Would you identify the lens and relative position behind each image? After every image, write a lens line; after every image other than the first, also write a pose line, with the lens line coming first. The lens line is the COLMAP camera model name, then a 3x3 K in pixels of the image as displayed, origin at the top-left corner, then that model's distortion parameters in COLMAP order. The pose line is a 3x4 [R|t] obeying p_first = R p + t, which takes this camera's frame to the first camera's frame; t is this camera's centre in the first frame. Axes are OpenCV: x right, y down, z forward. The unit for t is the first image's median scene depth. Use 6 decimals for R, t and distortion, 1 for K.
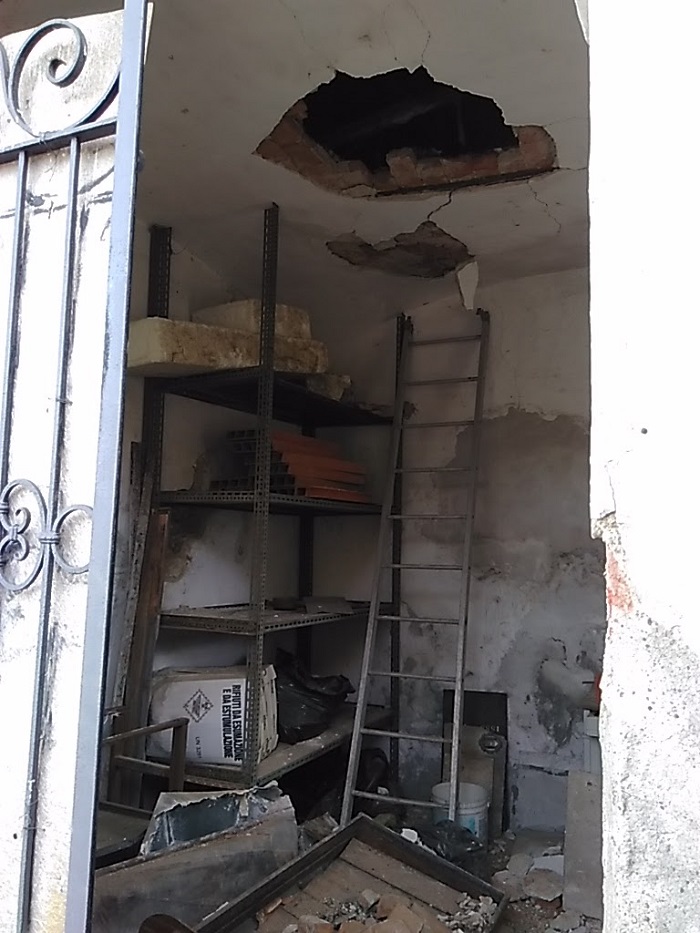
lens RADIAL K [[770.1, 0, 350.0], [0, 770.1, 466.5], [0, 0, 1]] dist [0.134305, -0.270936]
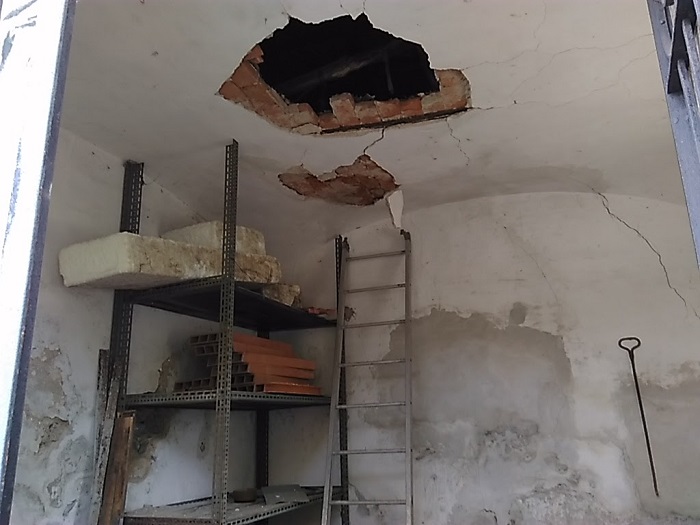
lens RADIAL K [[577.8, 0, 359.3], [0, 577.8, 261.9], [0, 0, 1]] dist [0.134305, -0.270936]
pose [[0.992119, -0.023065, 0.123162, -0.019943], [0.044420, 0.983818, -0.173577, 0.005686], [-0.117165, 0.177680, 0.977089, 0.130400]]
